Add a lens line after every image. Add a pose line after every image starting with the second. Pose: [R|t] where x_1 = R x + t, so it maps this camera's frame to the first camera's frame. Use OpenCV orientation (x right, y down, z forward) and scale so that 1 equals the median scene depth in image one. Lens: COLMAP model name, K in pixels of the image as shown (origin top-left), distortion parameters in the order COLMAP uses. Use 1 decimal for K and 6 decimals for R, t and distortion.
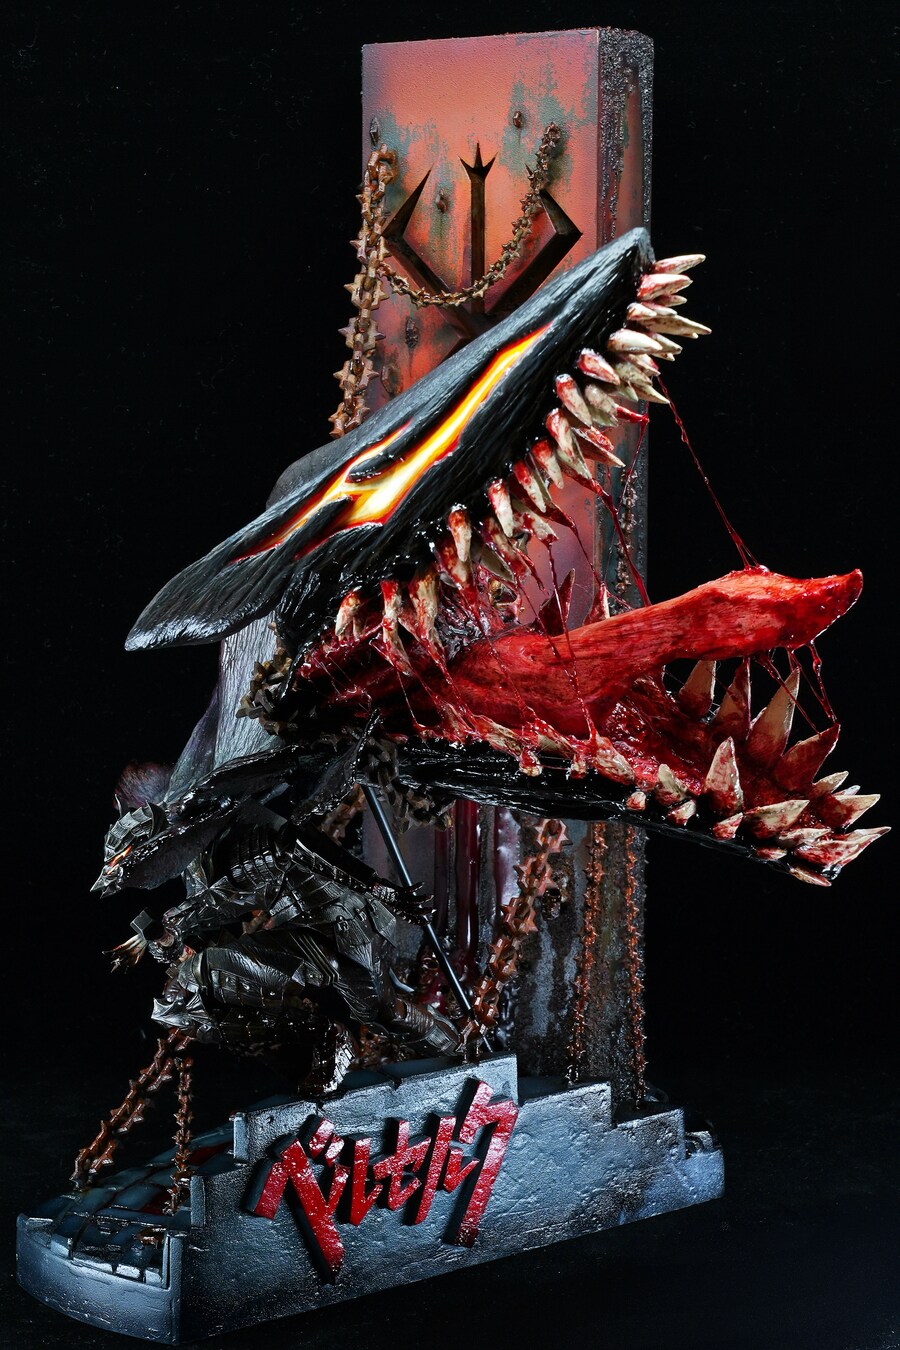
lens RADIAL K [[3202.3, 0, 444.4], [0, 3202.3, 684.6], [0, 0, 1]] dist [0.155807, 0.000000]
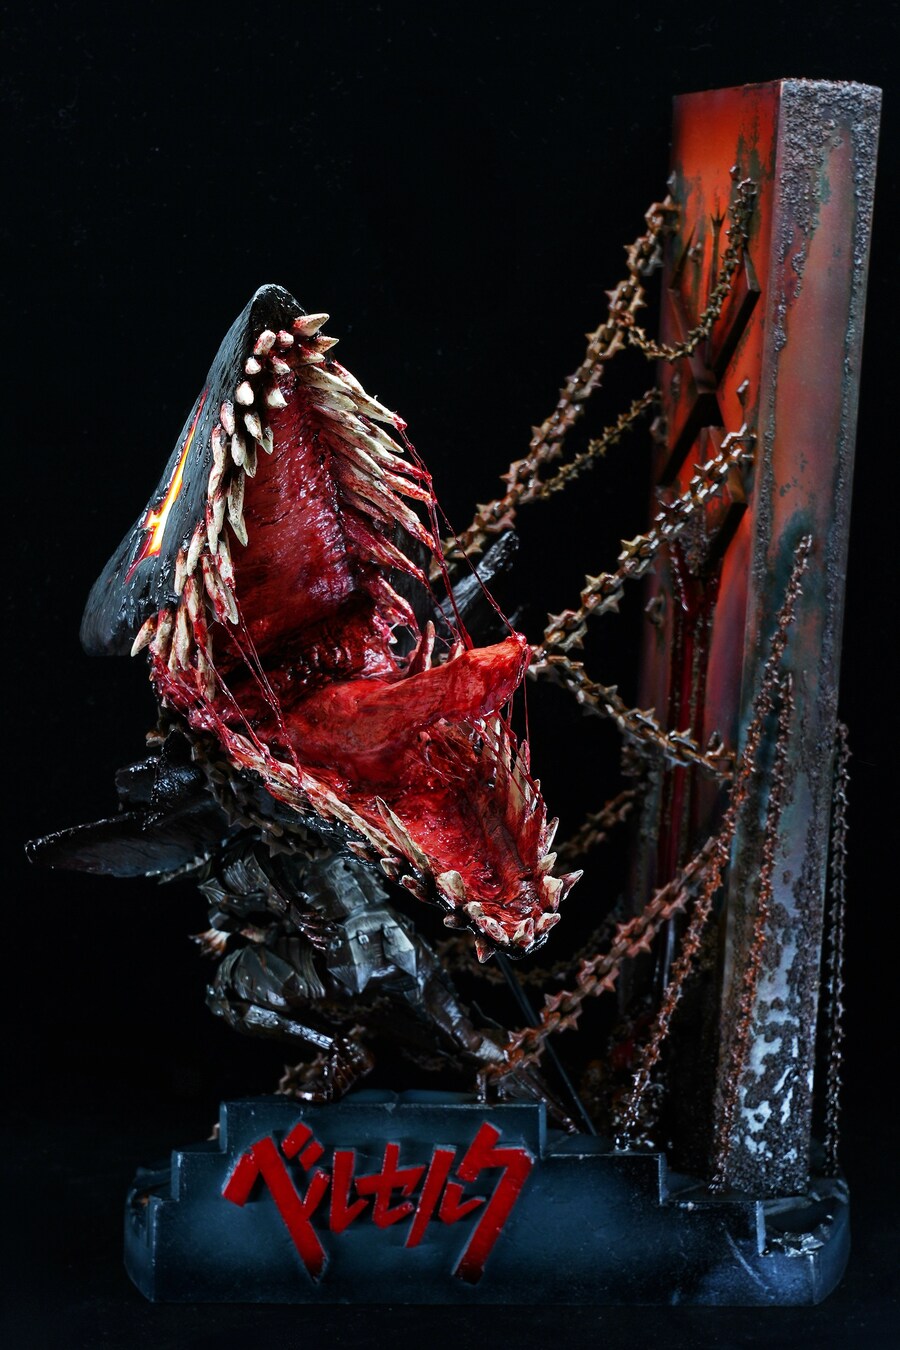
lens RADIAL K [[3202.3, 0, 437.3], [0, 3202.3, 711.2], [0, 0, 1]] dist [0.155807, 0.000000]
pose [[0.784040, 0.114059, -0.610141, 0.621970], [-0.112717, 0.992791, 0.040749, -0.046417], [0.610390, 0.036824, 0.791244, 0.189832]]
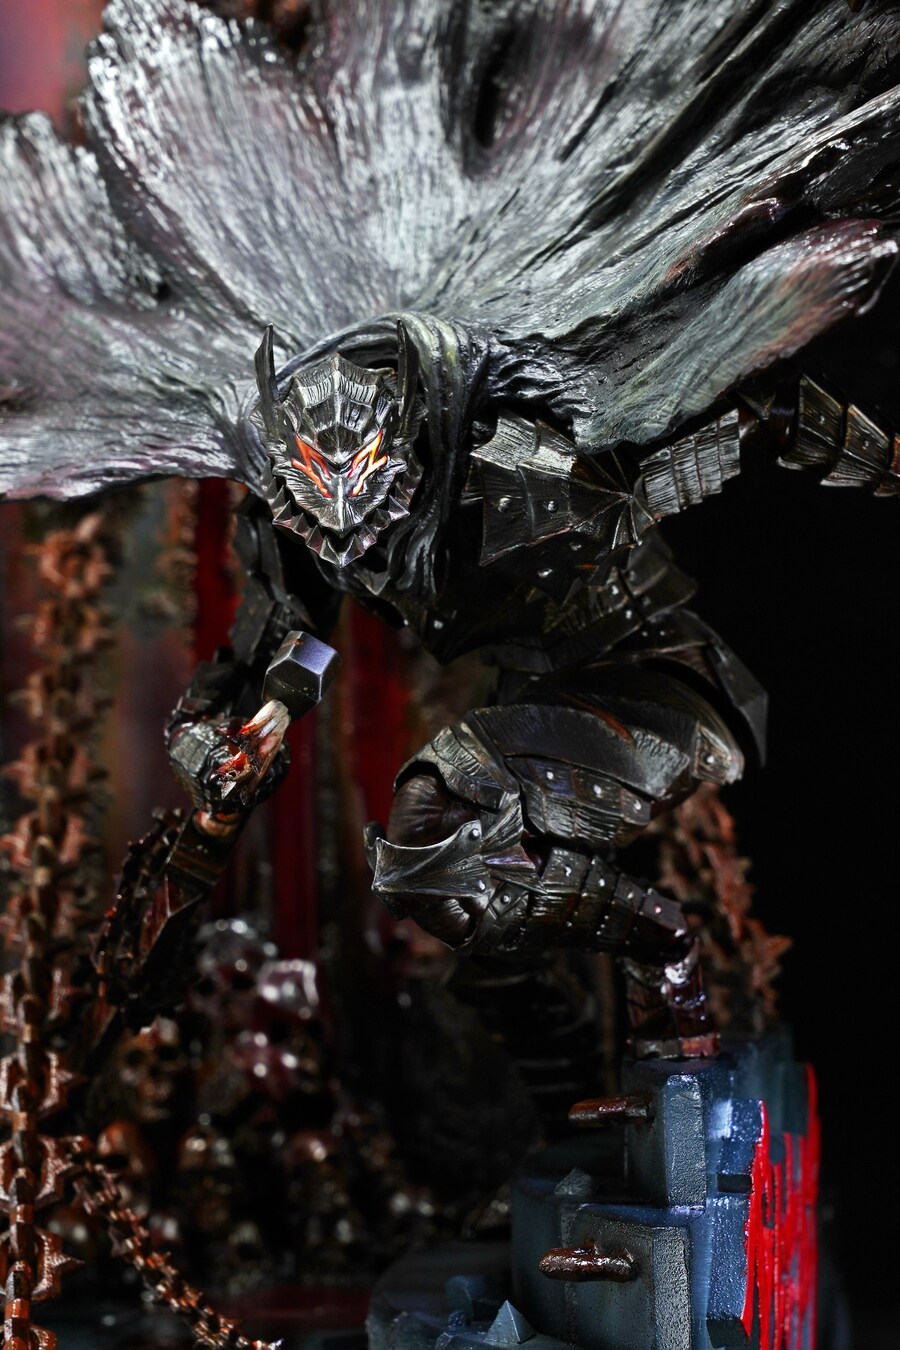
lens RADIAL K [[3910.5, 0, 451.2], [0, 3910.5, 674.4], [0, 0, 1]] dist [0.217181, 0.000000]
pose [[0.722106, 0.021501, 0.691448, -0.419593], [0.132241, 0.976794, -0.168479, 0.161348], [-0.679025, 0.213098, 0.702506, 0.656241]]
